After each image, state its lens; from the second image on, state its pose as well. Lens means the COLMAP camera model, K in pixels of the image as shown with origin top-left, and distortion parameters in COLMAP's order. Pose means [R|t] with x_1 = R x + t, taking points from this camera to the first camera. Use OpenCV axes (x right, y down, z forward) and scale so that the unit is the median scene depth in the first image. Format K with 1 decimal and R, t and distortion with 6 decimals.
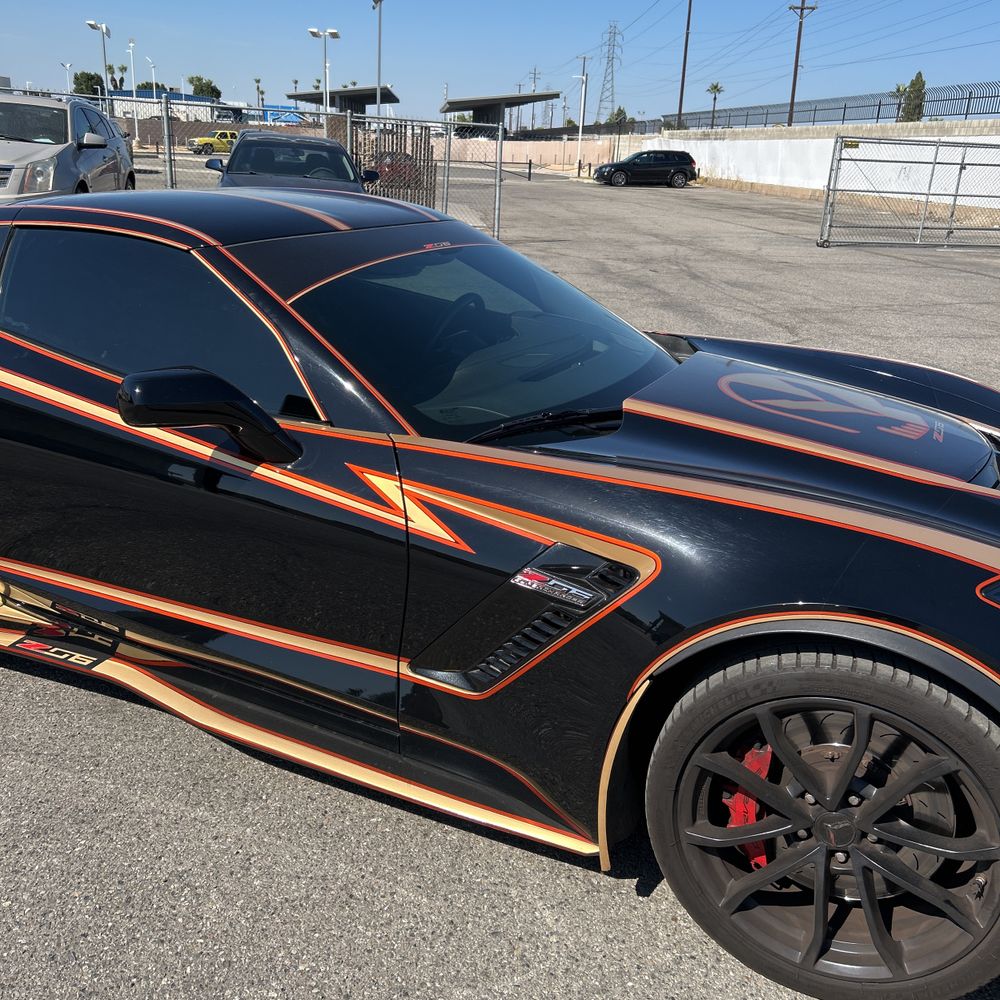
lens RADIAL K [[1018.7, 0, 497.7], [0, 1018.7, 490.4], [0, 0, 1]] dist [0.012482, 0.000000]
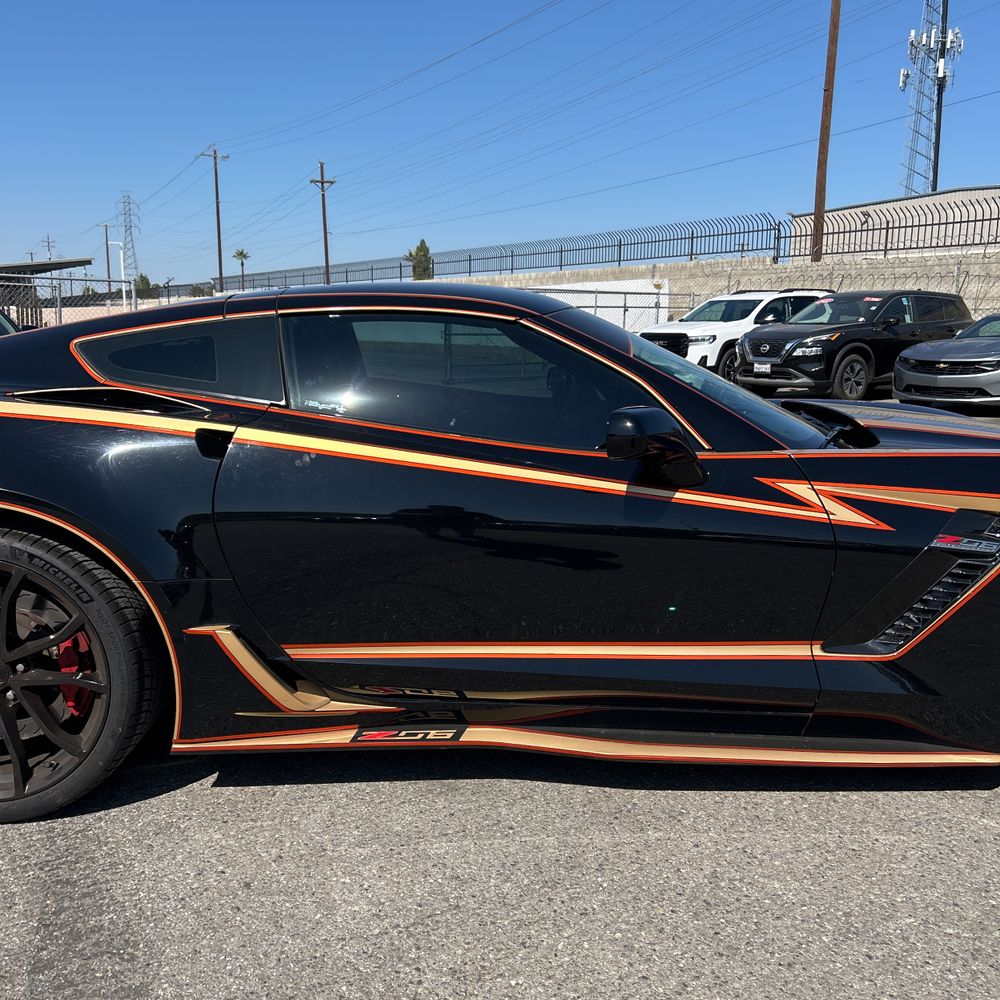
lens RADIAL K [[1018.7, 0, 507.6], [0, 1018.7, 505.7], [0, 0, 1]] dist [0.012482, 0.000000]
pose [[0.900055, -0.113749, 0.420669, -0.985822], [0.169058, 0.980872, -0.096486, 0.075729], [-0.401647, 0.157961, 0.902069, 0.088802]]
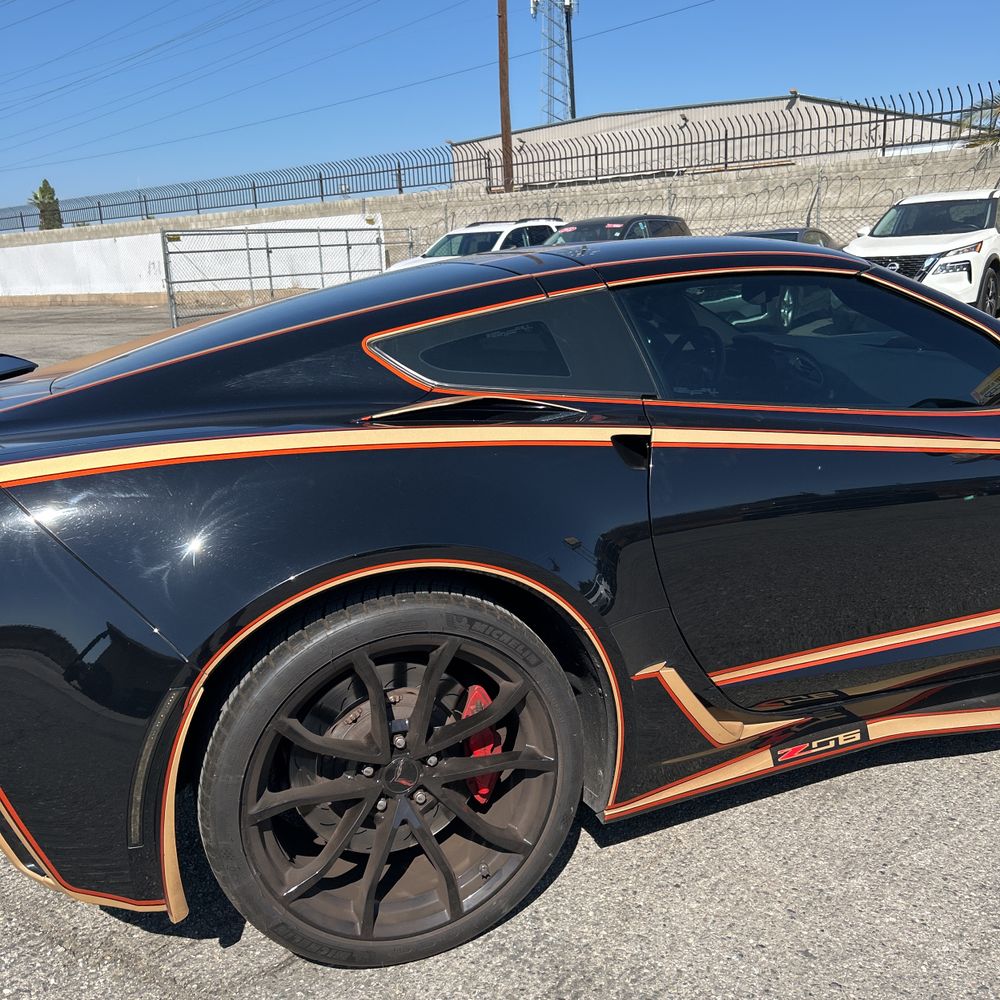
lens RADIAL K [[1018.7, 0, 498.7], [0, 1018.7, 507.9], [0, 0, 1]] dist [0.012482, 0.000000]
pose [[0.714595, -0.247138, 0.654428, -1.560748], [0.296986, 0.954201, 0.036054, -0.200440], [-0.633367, 0.168592, 0.755264, 0.654052]]
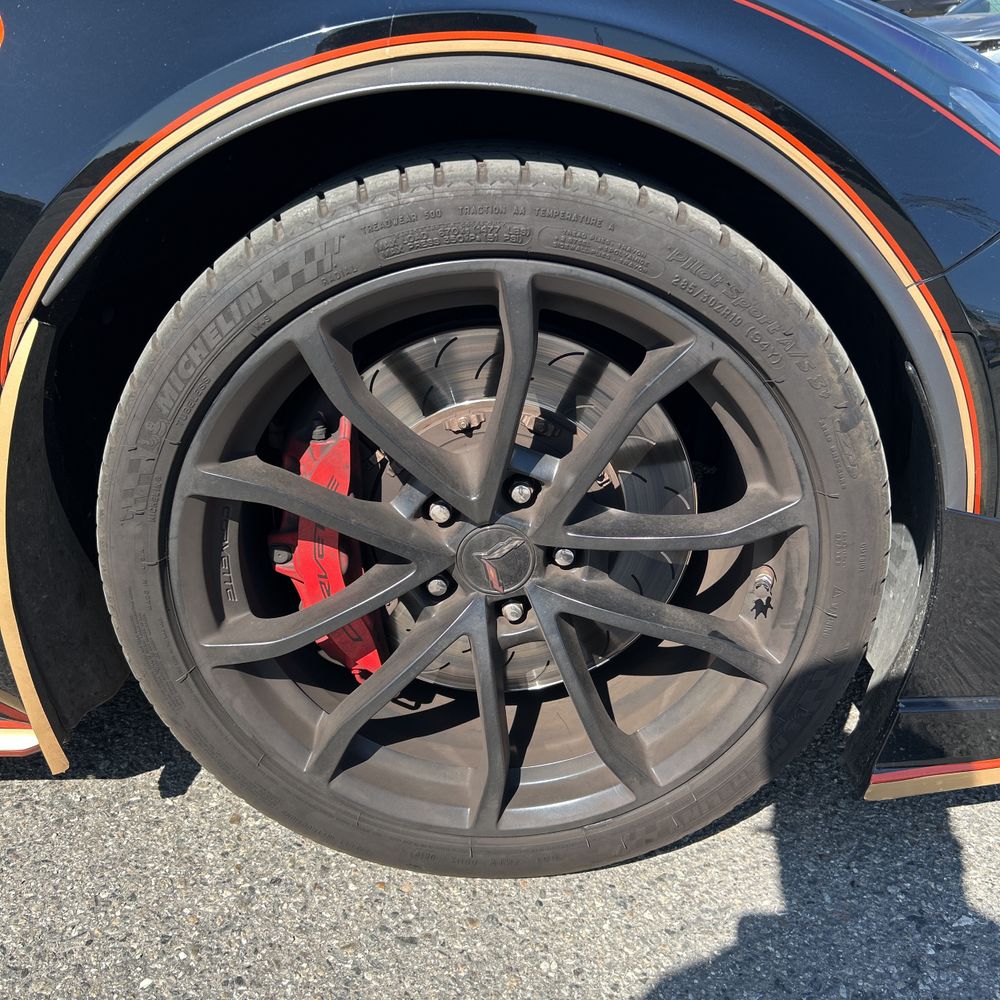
lens RADIAL K [[1018.7, 0, 507.5], [0, 1018.7, 502.7], [0, 0, 1]] dist [0.012482, 0.000000]
pose [[0.909560, -0.199132, 0.364756, 0.150050], [0.152979, 0.976525, 0.151646, 0.216779], [-0.386391, -0.082132, 0.918671, 0.510812]]
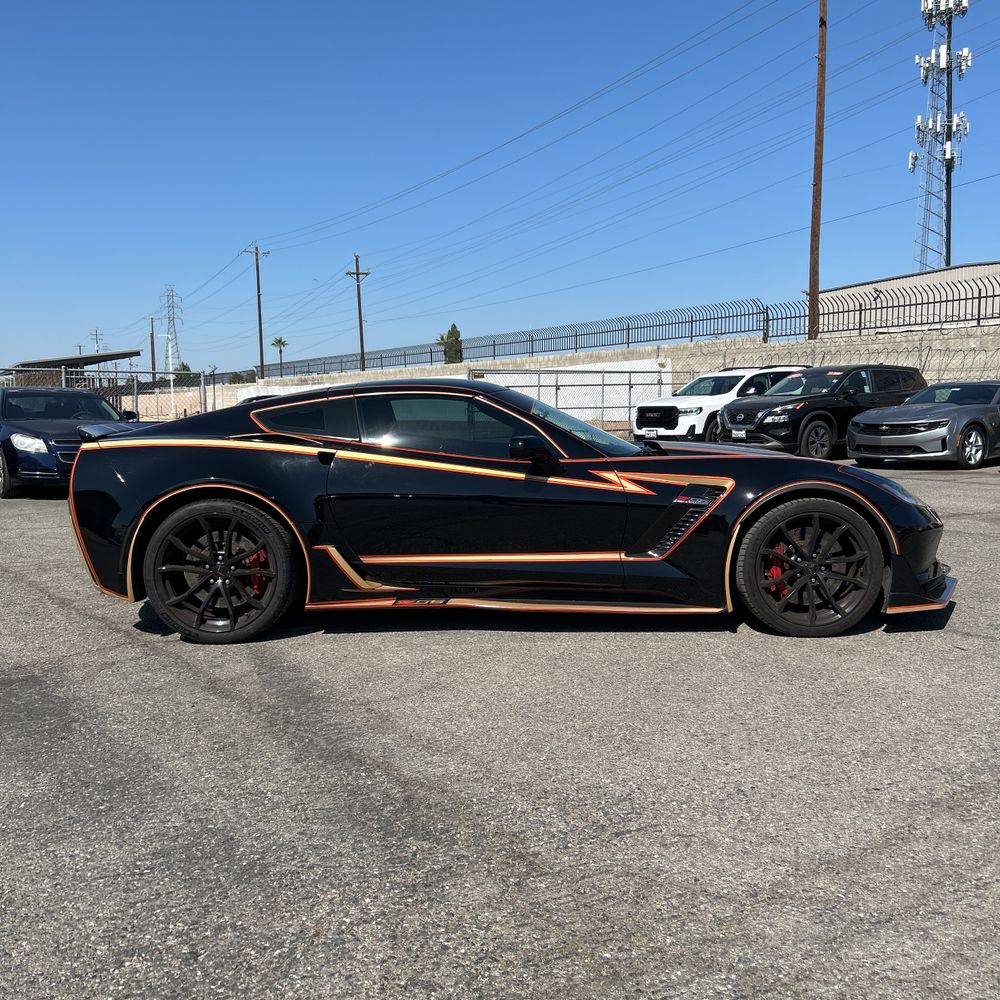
lens RADIAL K [[1018.7, 0, 503.1], [0, 1018.7, 496.5], [0, 0, 1]] dist [0.012482, 0.000000]
pose [[0.913580, -0.095251, 0.395346, -1.398648], [0.181127, 0.965734, -0.185879, 0.477821], [-0.364094, 0.241423, 0.899528, -1.130826]]
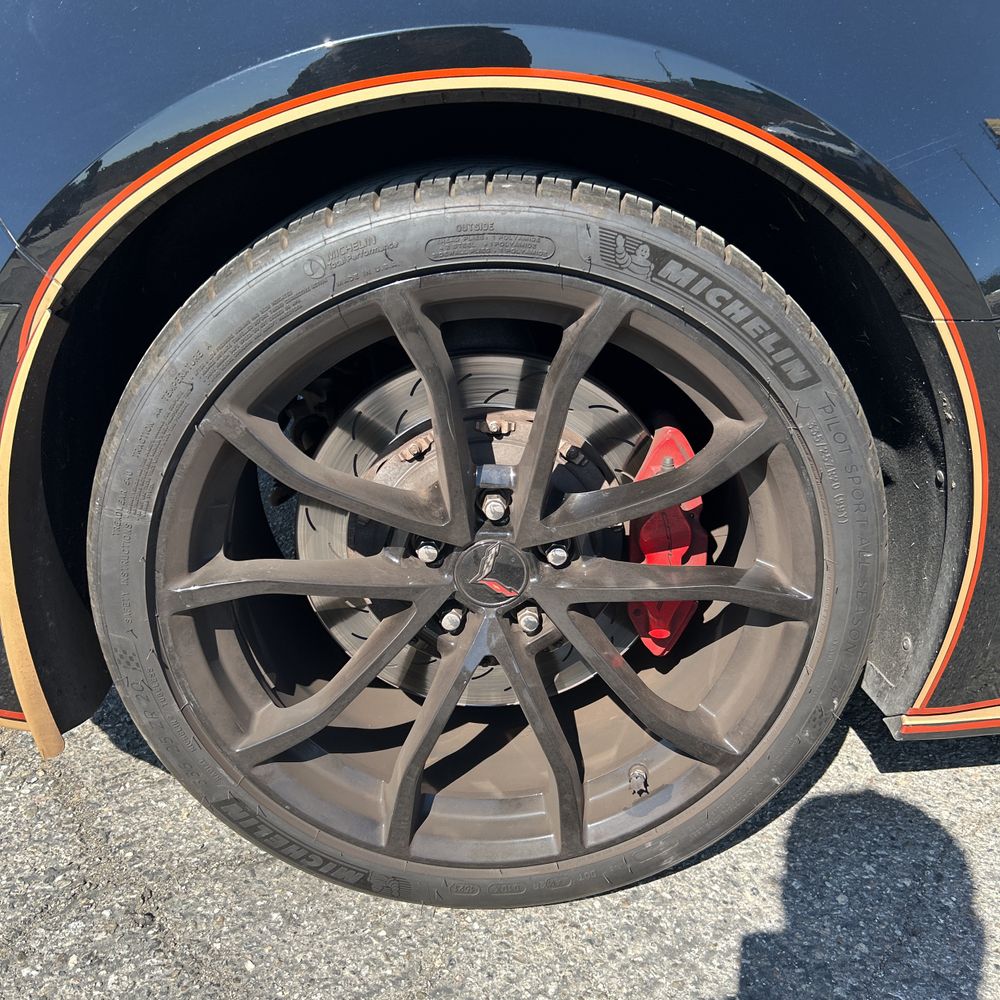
lens RADIAL K [[1018.7, 0, 480.7], [0, 1018.7, 500.5], [0, 0, 1]] dist [0.012482, 0.000000]
pose [[0.901974, -0.228275, 0.366516, -1.229495], [0.198308, 0.973012, 0.117992, -0.042678], [-0.383559, -0.033742, 0.922900, 1.040958]]
